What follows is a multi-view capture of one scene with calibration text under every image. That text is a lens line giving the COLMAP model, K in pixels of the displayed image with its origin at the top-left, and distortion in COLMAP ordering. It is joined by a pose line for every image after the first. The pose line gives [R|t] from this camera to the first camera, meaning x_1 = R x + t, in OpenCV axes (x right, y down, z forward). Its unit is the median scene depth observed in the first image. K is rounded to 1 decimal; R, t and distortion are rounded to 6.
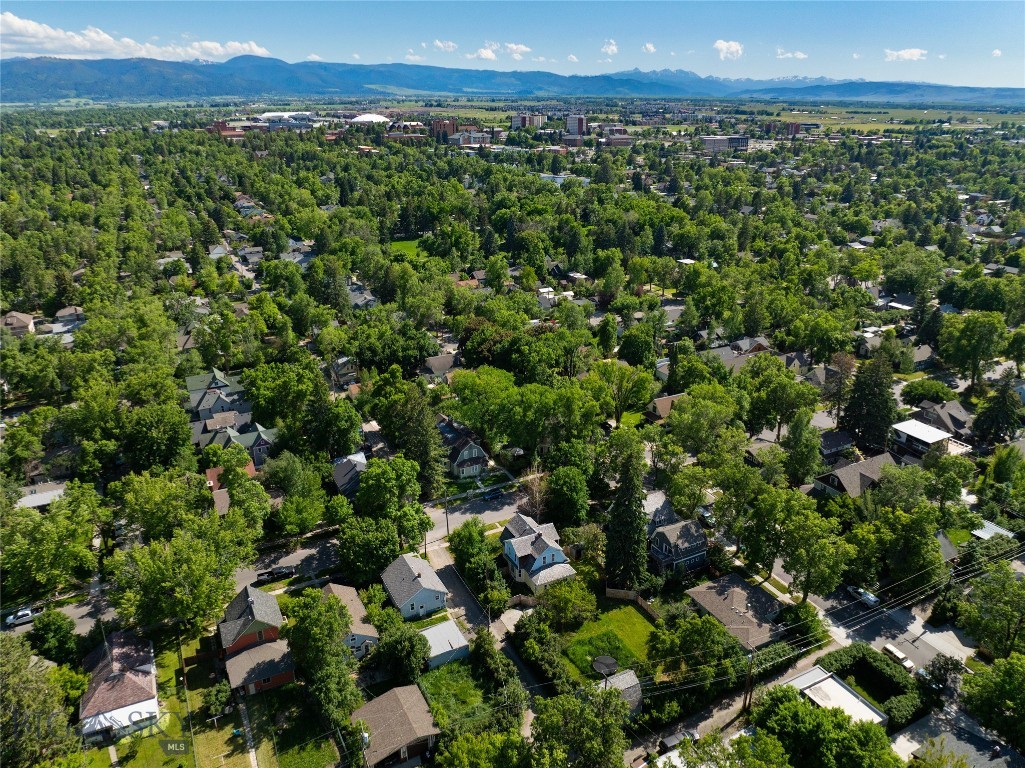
lens RADIAL K [[724.4, 0, 515.7], [0, 724.4, 385.2], [0, 0, 1]] dist [-0.039656, 0.012007]
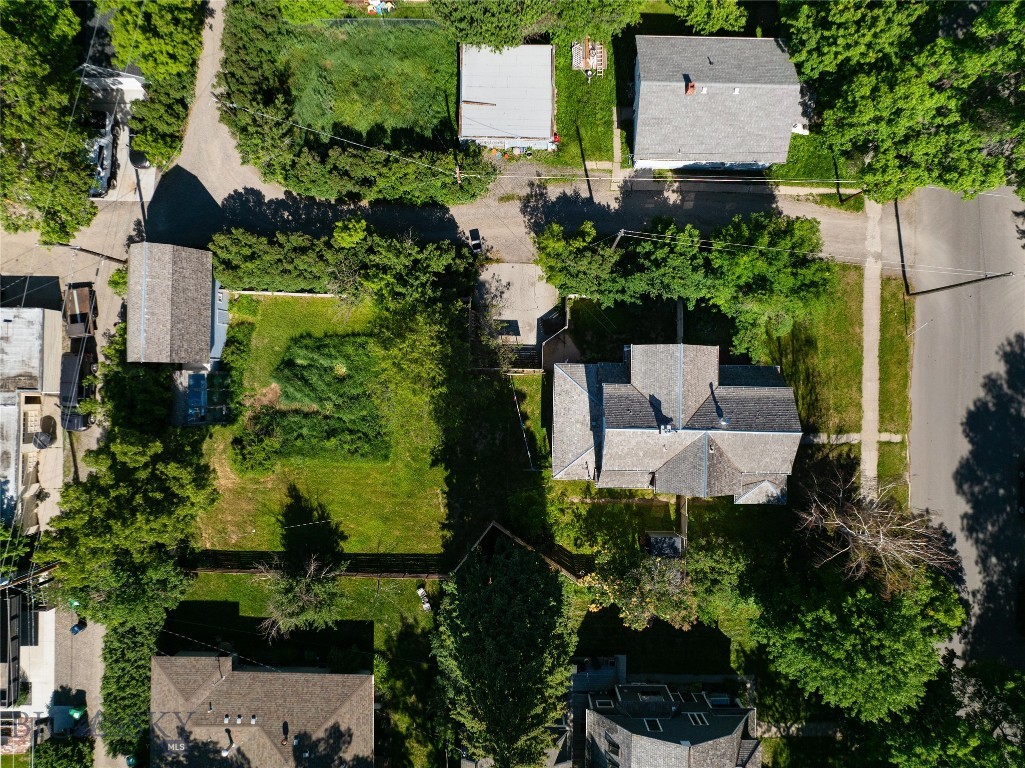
lens RADIAL K [[724.4, 0, 503.7], [0, 724.4, 380.9], [0, 0, 1]] dist [-0.039656, 0.012007]
pose [[-0.477443, 0.878661, -0.001605, 0.049428], [-0.310720, -0.167128, 0.935693, -0.087460], [0.821889, 0.447239, 0.352812, 0.797524]]
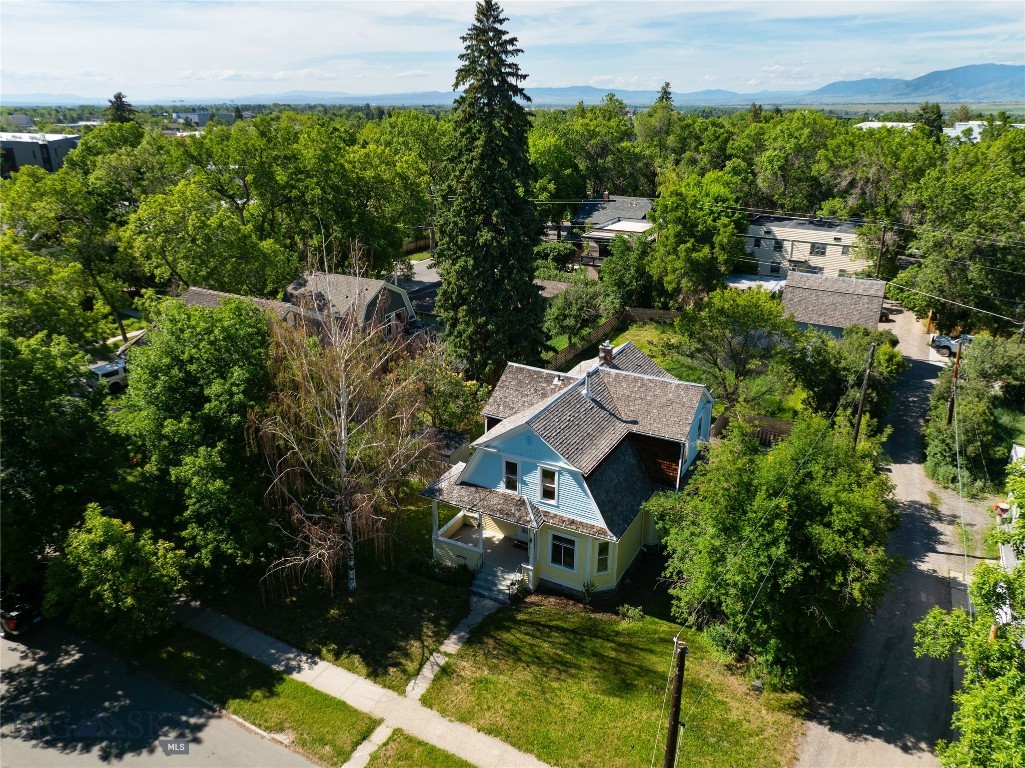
lens RADIAL K [[724.4, 0, 513.0], [0, 724.4, 385.6], [0, 0, 1]] dist [-0.039656, 0.012007]
pose [[-0.556841, -0.314240, 0.768883, -0.166499], [0.299379, 0.787527, 0.538677, 0.052165], [-0.774790, 0.530145, -0.344451, 1.122540]]
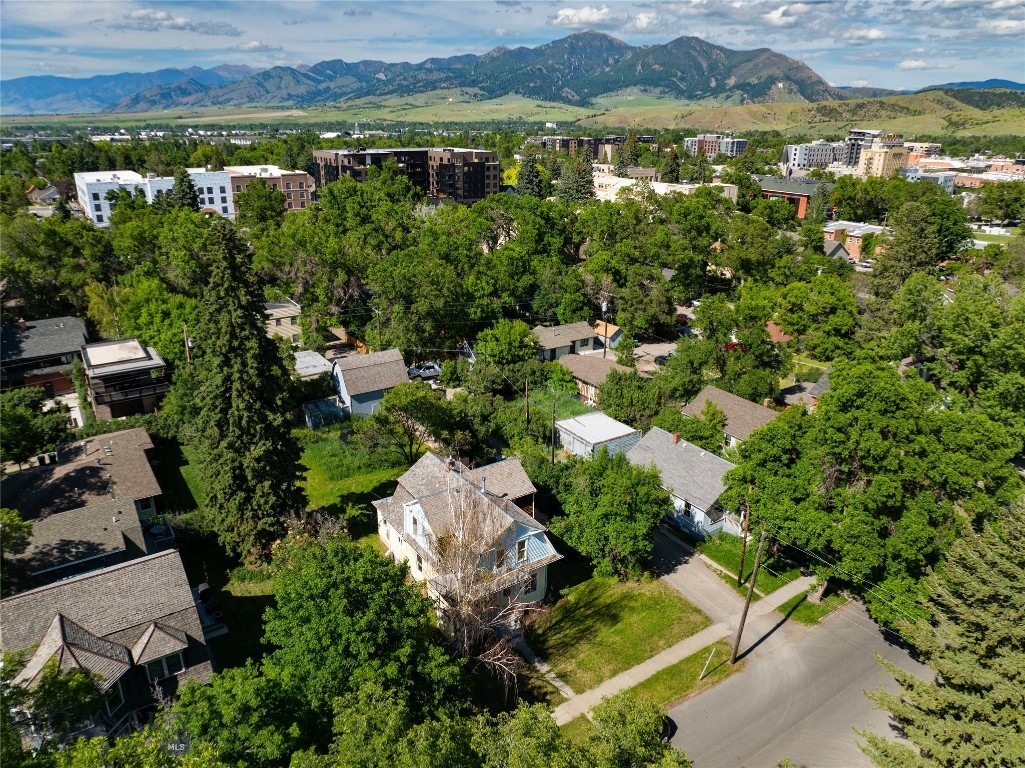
lens RADIAL K [[724.4, 0, 515.3], [0, 724.4, 379.0], [0, 0, 1]] dist [-0.039656, 0.012007]
pose [[-0.993541, 0.023918, -0.110929, 0.041171], [-0.055802, 0.748202, 0.661120, -0.109400], [0.098810, 0.663039, -0.742035, 1.270952]]
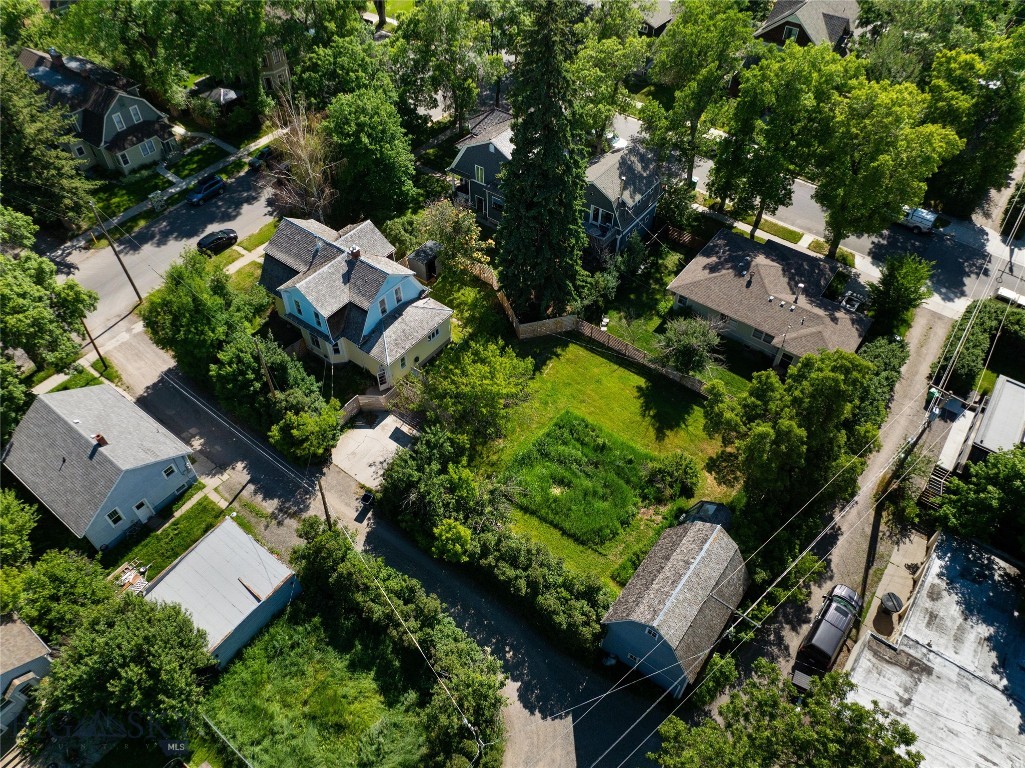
lens RADIAL K [[724.4, 0, 512.7], [0, 724.4, 390.4], [0, 0, 1]] dist [-0.039656, 0.012007]
pose [[0.903085, -0.317558, 0.289128, -0.033427], [0.152511, 0.866489, 0.475328, 0.083949], [-0.401471, -0.385166, 0.830944, 0.560476]]
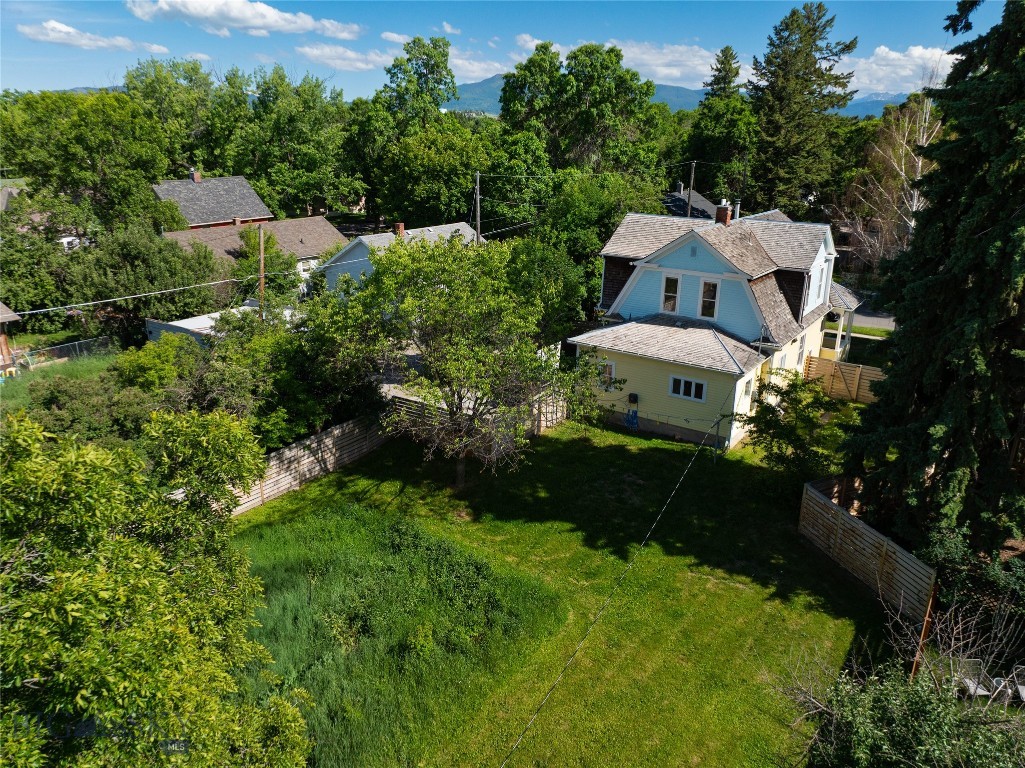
lens RADIAL K [[724.4, 0, 516.8], [0, 724.4, 383.0], [0, 0, 1]] dist [-0.039656, 0.012007]
pose [[0.459542, 0.289574, -0.839624, 0.230087], [-0.335853, 0.931817, 0.137551, 0.248526], [0.822207, 0.218780, 0.525463, 0.810513]]
